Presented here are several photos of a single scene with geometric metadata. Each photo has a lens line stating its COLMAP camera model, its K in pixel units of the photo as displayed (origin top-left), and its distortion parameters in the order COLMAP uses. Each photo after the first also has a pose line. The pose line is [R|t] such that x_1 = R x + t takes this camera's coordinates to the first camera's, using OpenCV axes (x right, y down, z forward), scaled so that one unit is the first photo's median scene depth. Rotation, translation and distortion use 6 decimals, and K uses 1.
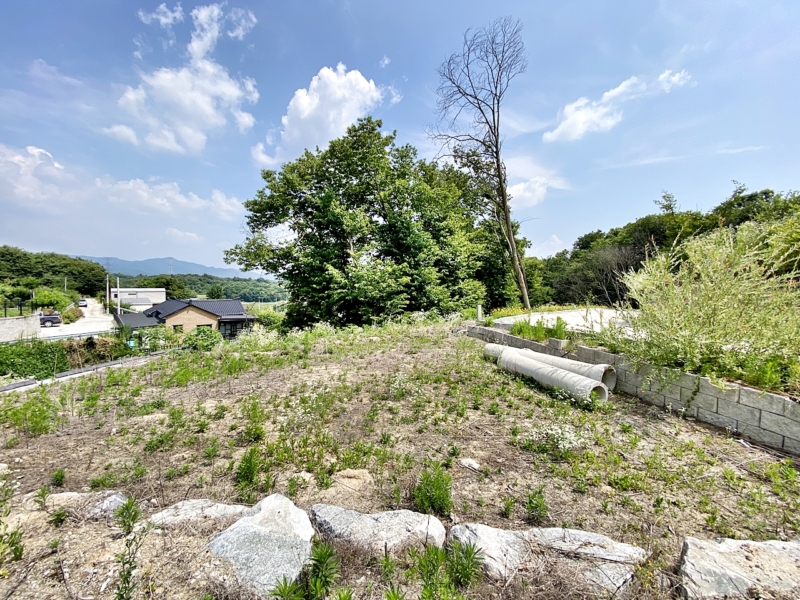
lens RADIAL K [[326.7, 0, 399.7], [0, 326.7, 301.9], [0, 0, 1]] dist [0.016831, -0.017406]
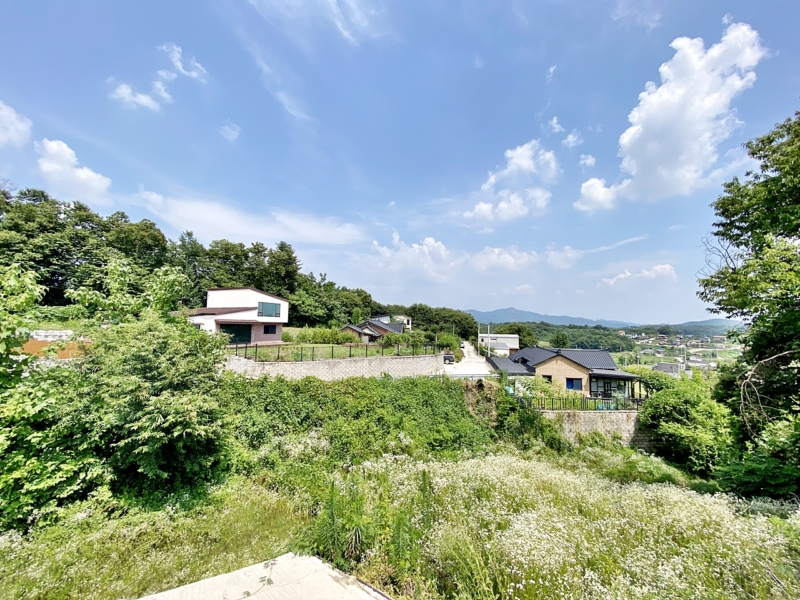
lens RADIAL K [[316.9, 0, 404.6], [0, 316.9, 302.3], [0, 0, 1]] dist [-0.002049, -0.014504]
pose [[0.604922, -0.059037, -0.794094, -0.121806], [-0.056246, 0.991589, -0.116567, -0.005197], [0.794296, 0.115179, 0.596513, 0.067919]]
